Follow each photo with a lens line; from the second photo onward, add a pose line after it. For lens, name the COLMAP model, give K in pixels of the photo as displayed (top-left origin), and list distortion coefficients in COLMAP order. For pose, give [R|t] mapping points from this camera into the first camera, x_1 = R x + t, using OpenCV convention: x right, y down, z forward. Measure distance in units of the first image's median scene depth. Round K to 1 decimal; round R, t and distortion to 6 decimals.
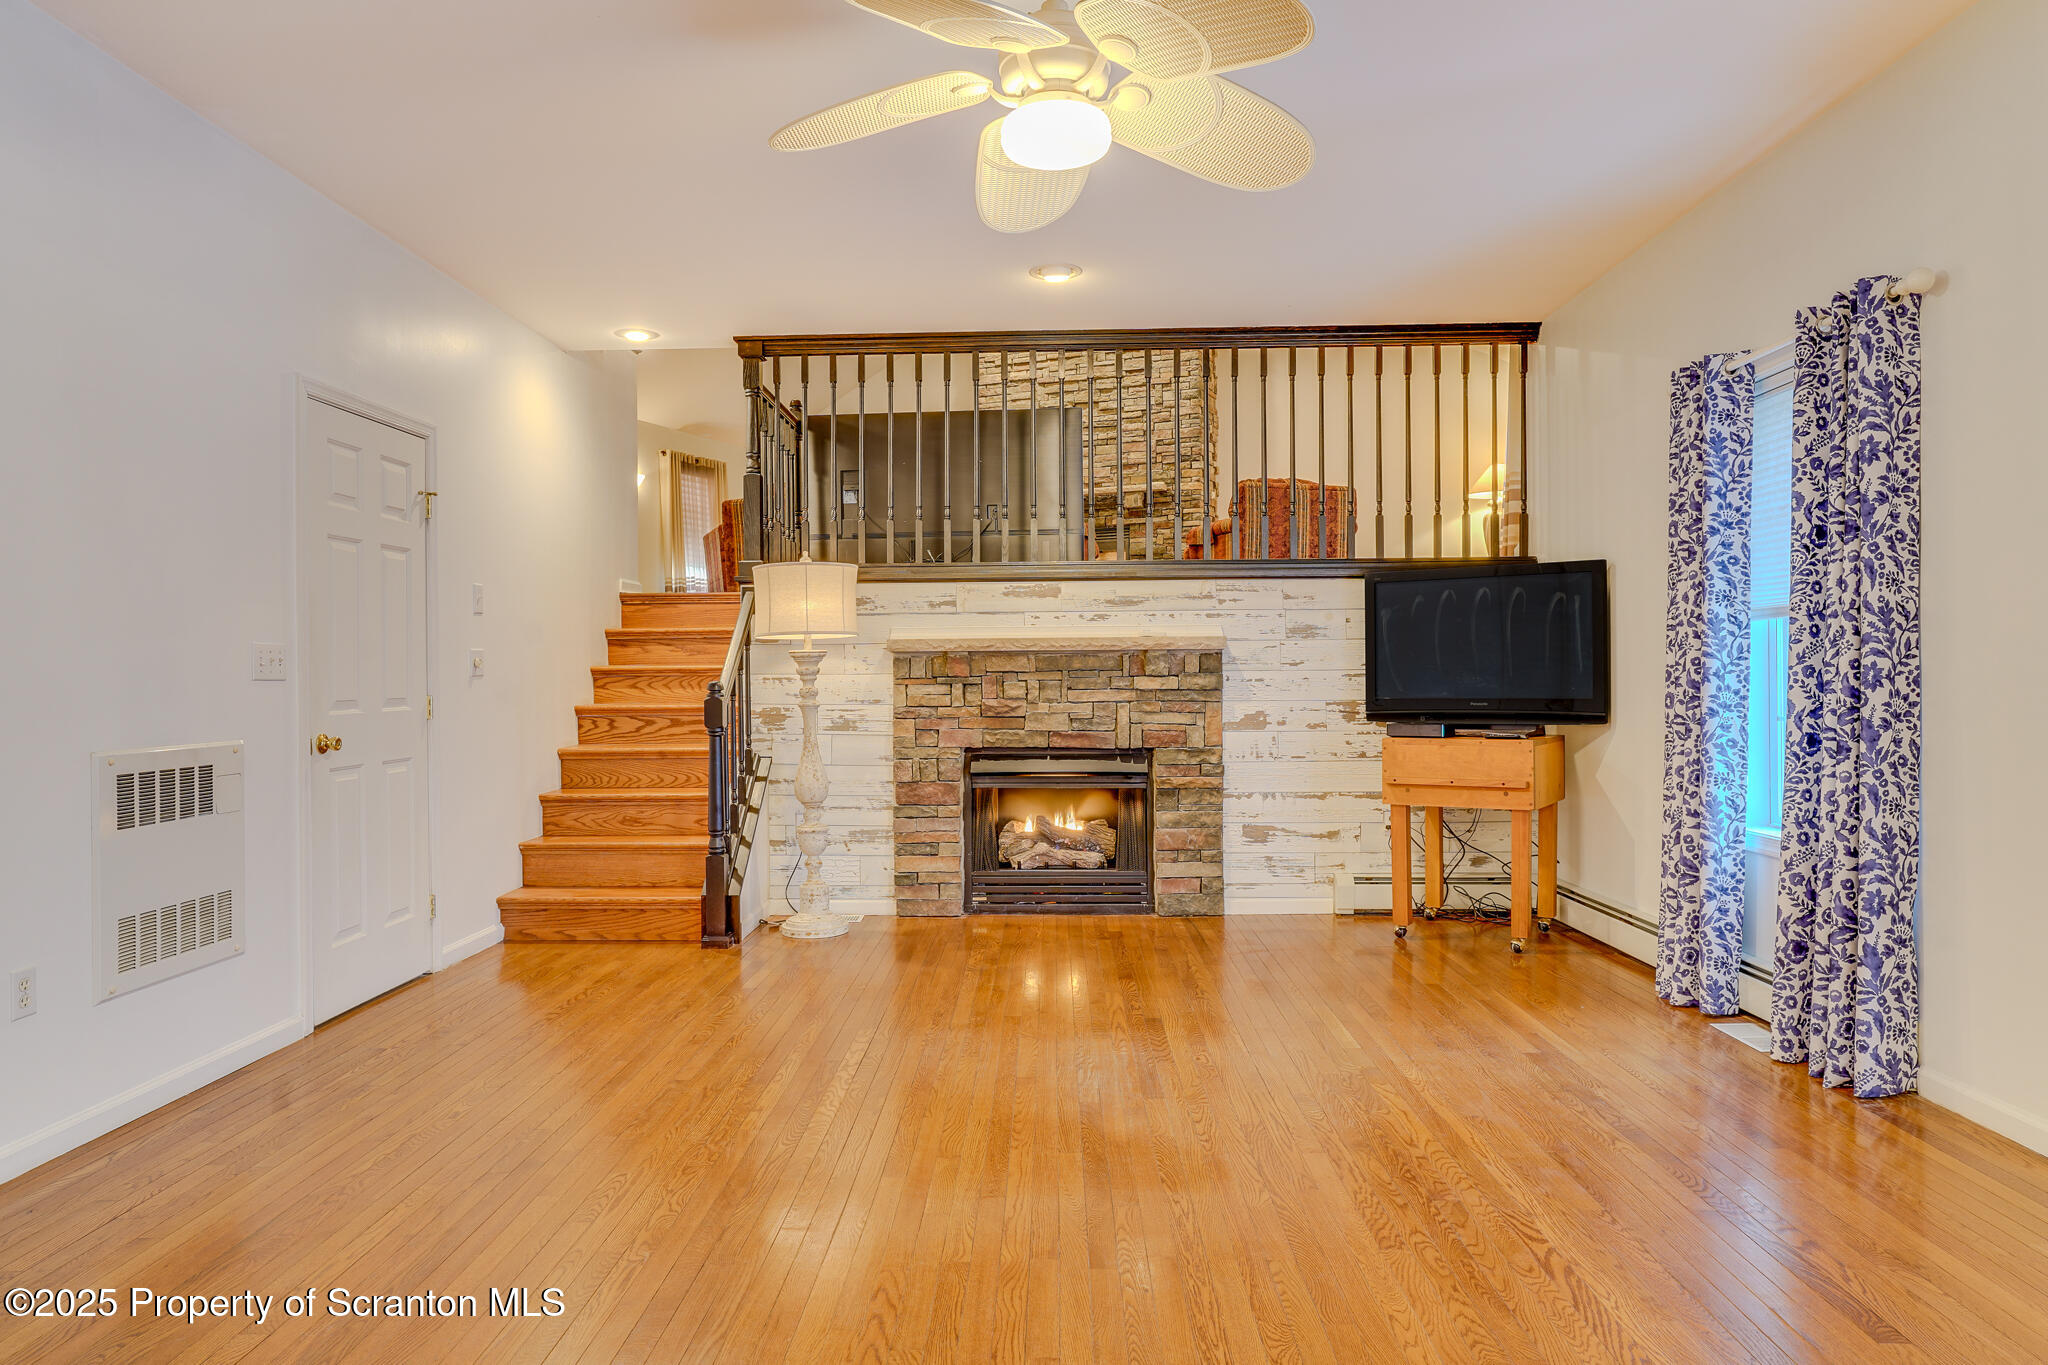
lens RADIAL K [[1254.6, 0, 1024.8], [0, 1254.6, 681.6], [0, 0, 1]] dist [-0.051932, 0.045523]
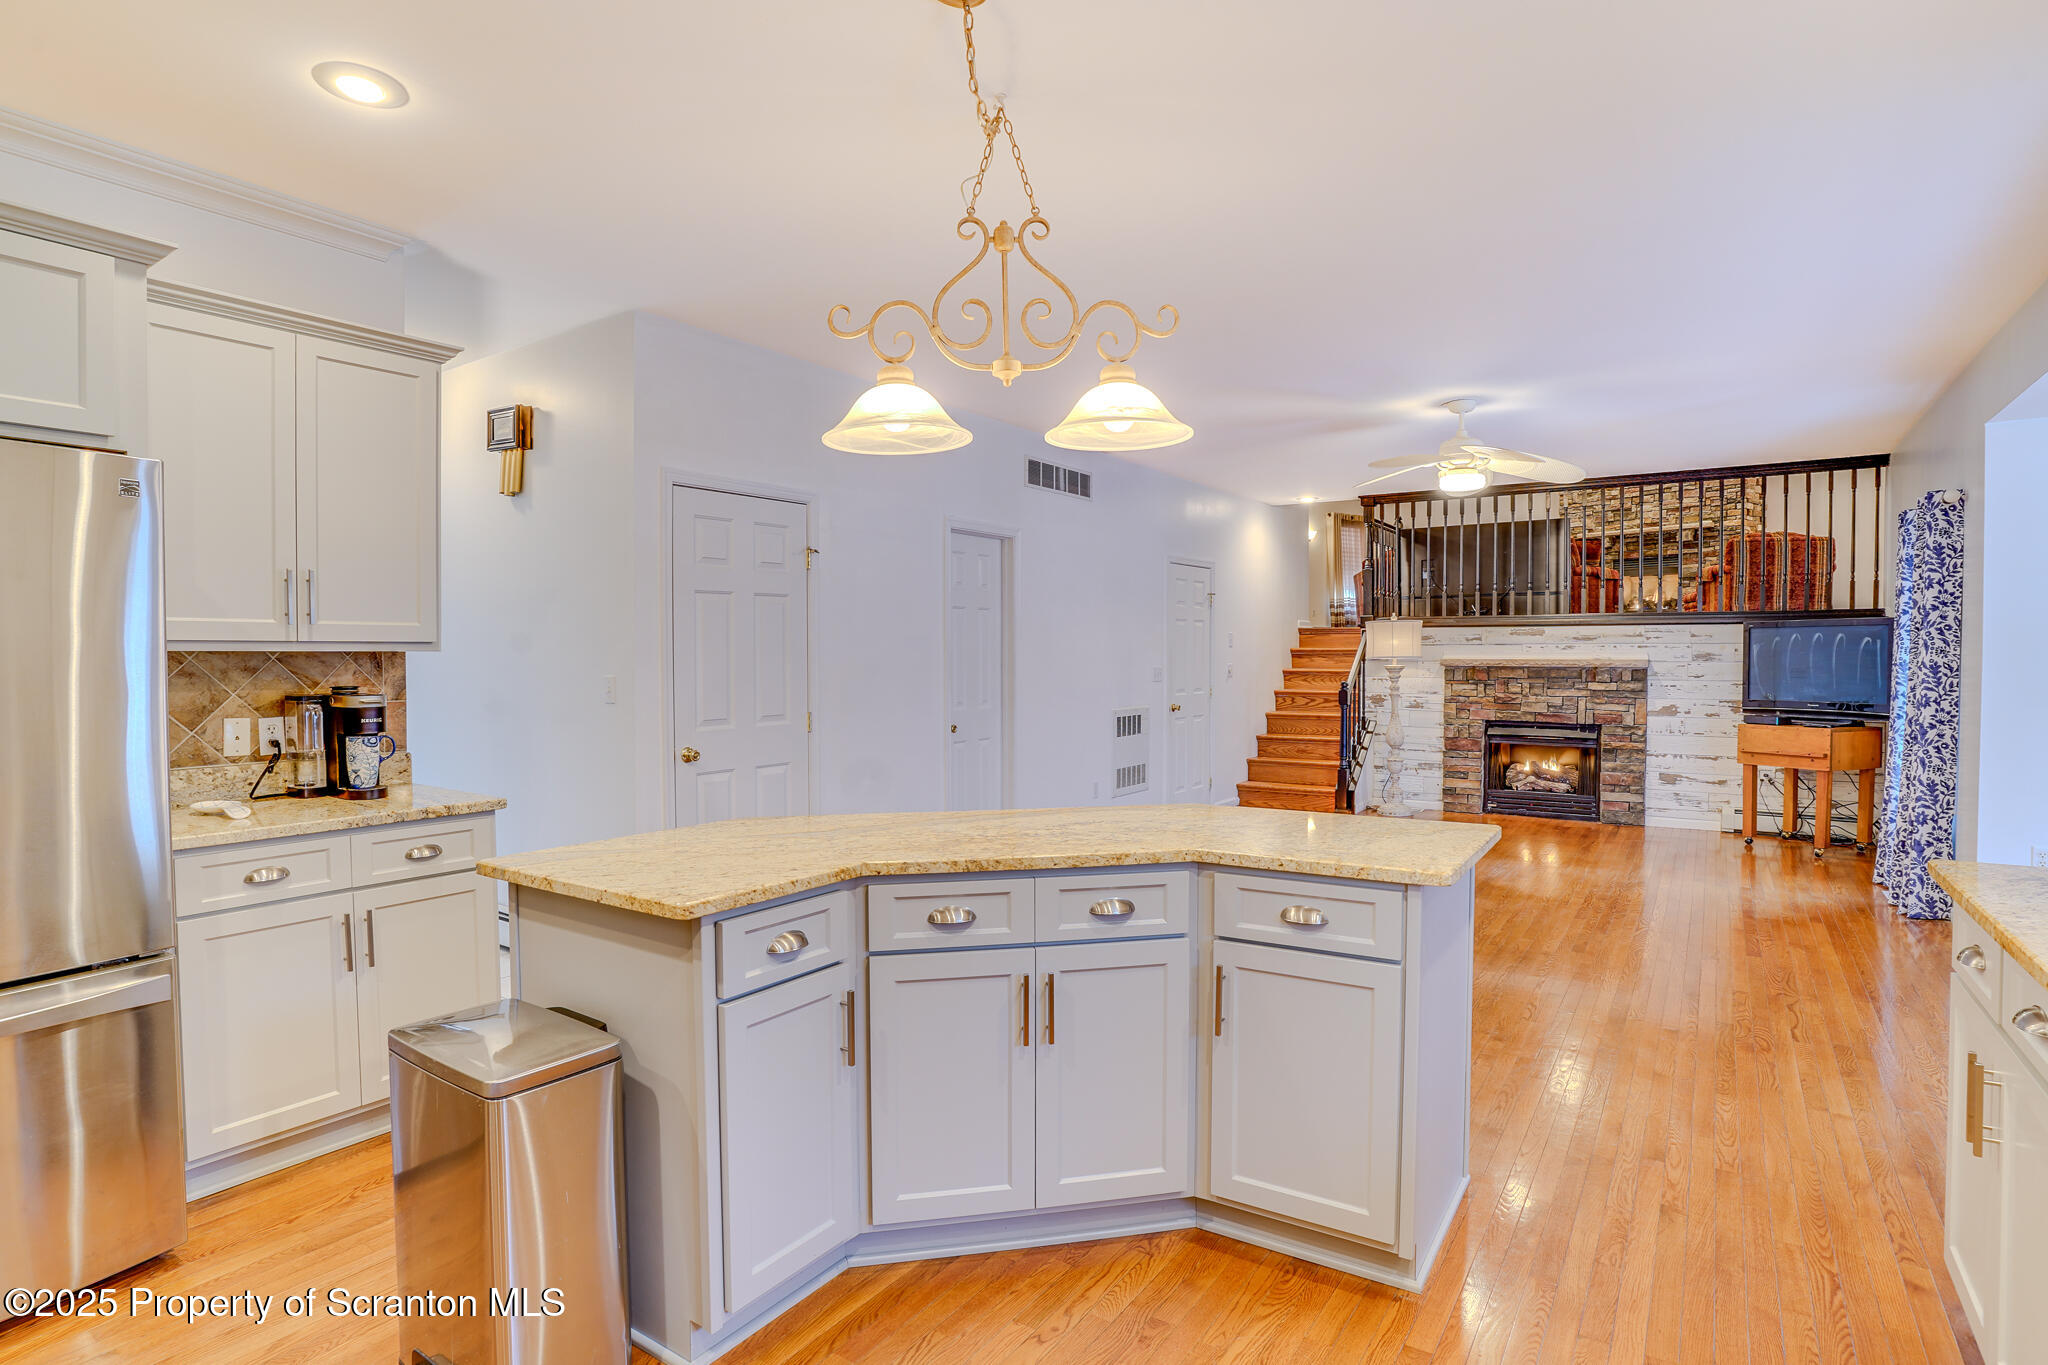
lens RADIAL K [[1052.7, 0, 1021.6], [0, 1052.7, 679.2], [0, 0, 1]] dist [-0.086412, 0.040301]
pose [[0.839822, 0.020985, -0.542456, 0.198544], [-0.009383, 0.999664, 0.024146, -0.034903], [0.542780, -0.015188, 0.839737, -0.600208]]
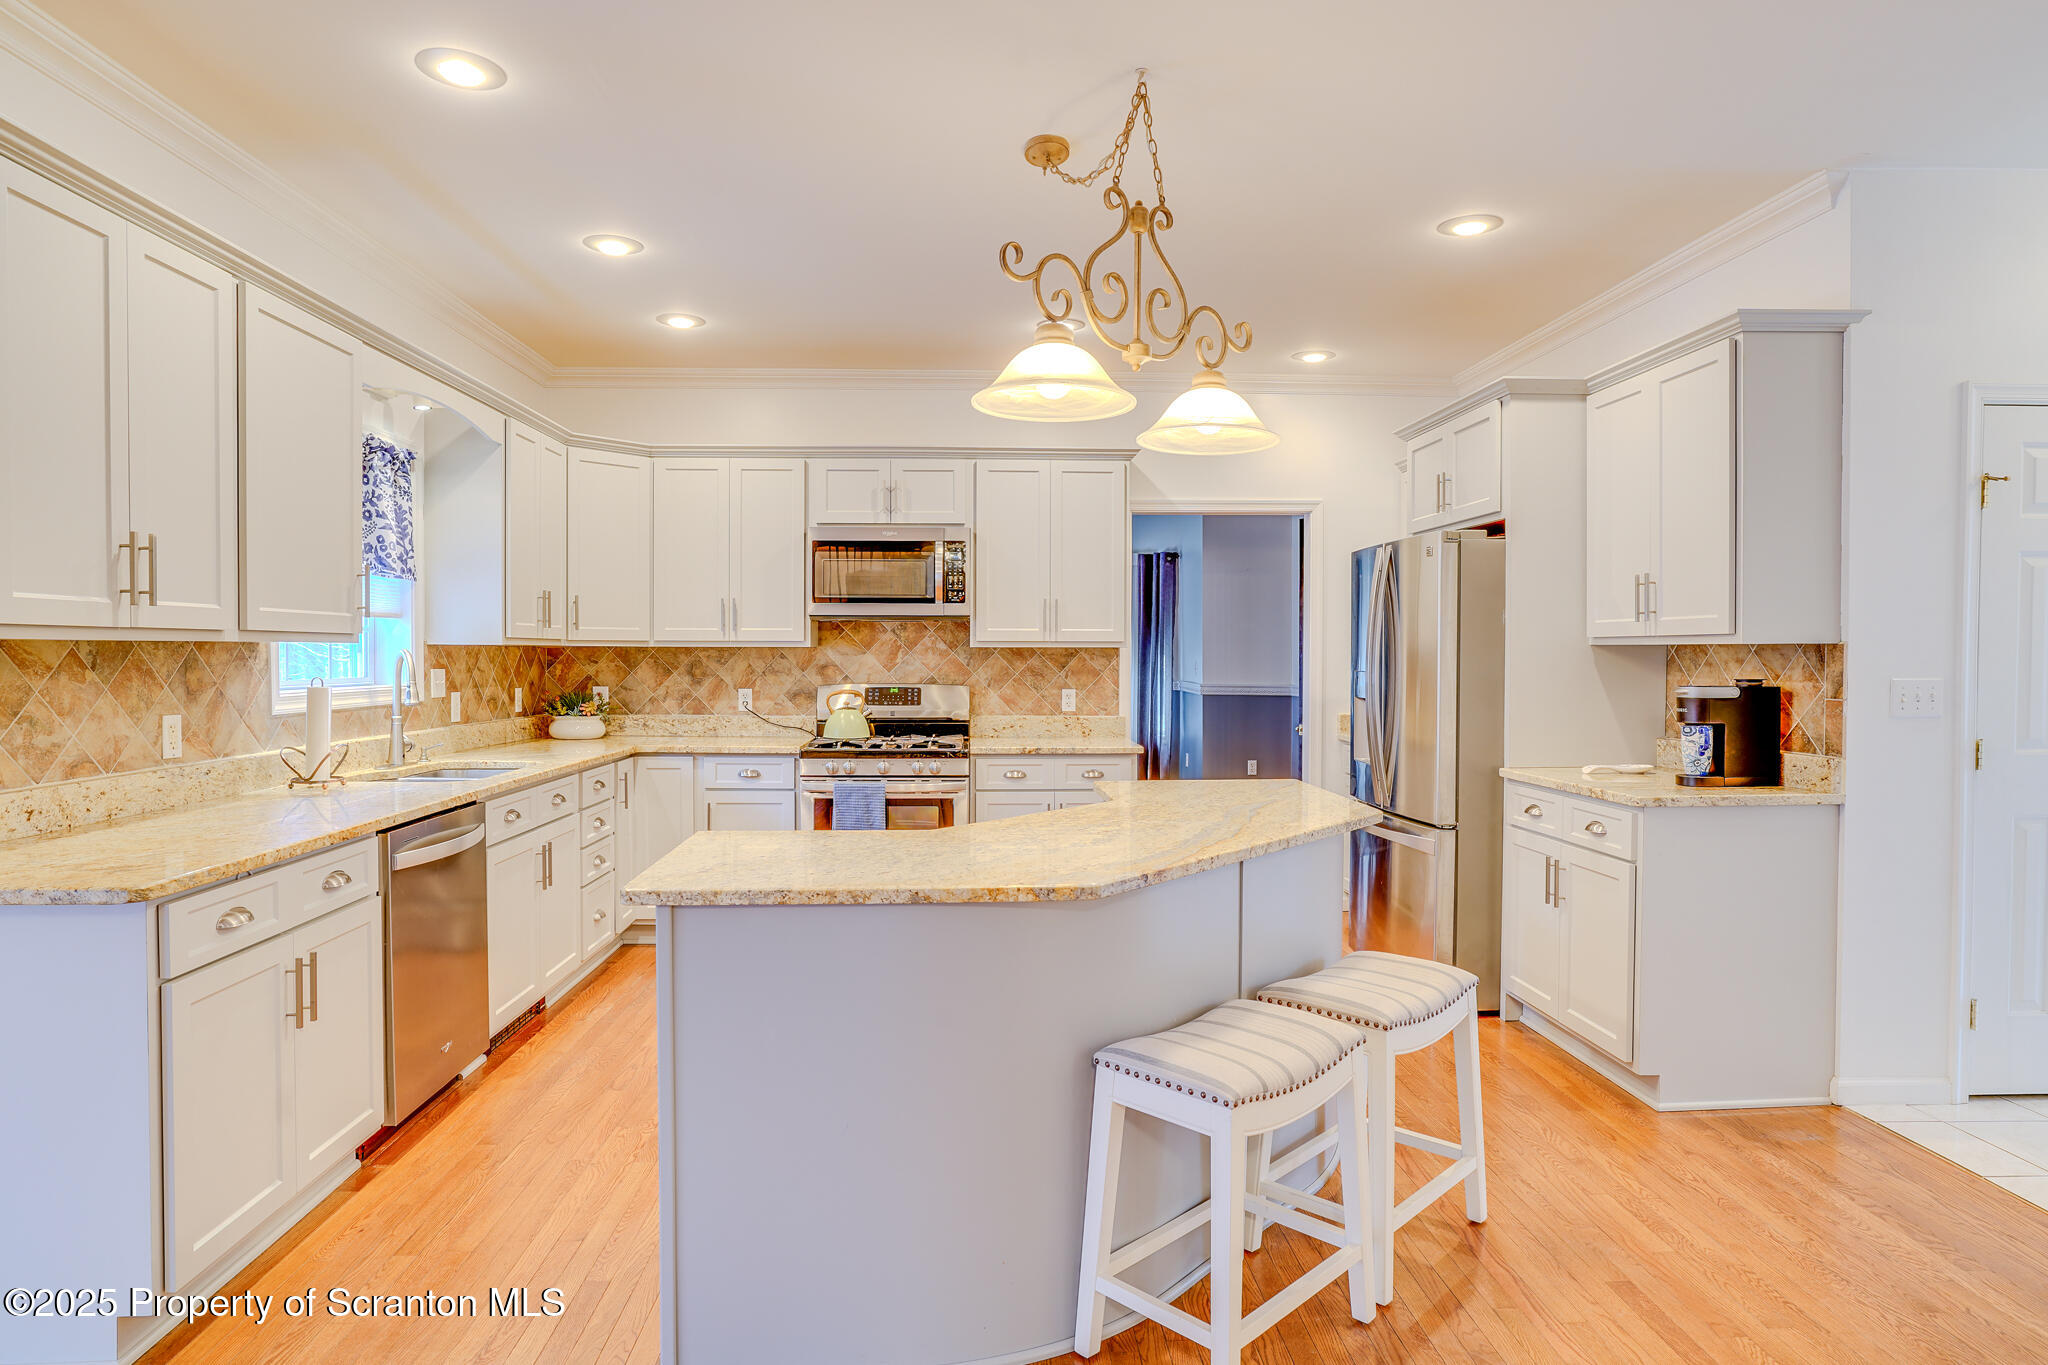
lens RADIAL K [[1162.4, 0, 1017.3], [0, 1162.4, 680.6], [0, 0, 1]] dist [-0.068057, 0.047278]
pose [[-0.997536, 0.011099, -0.069268, 0.032368], [0.009048, 0.999513, 0.029860, -0.035305], [0.069566, 0.029160, -0.997151, 0.240391]]
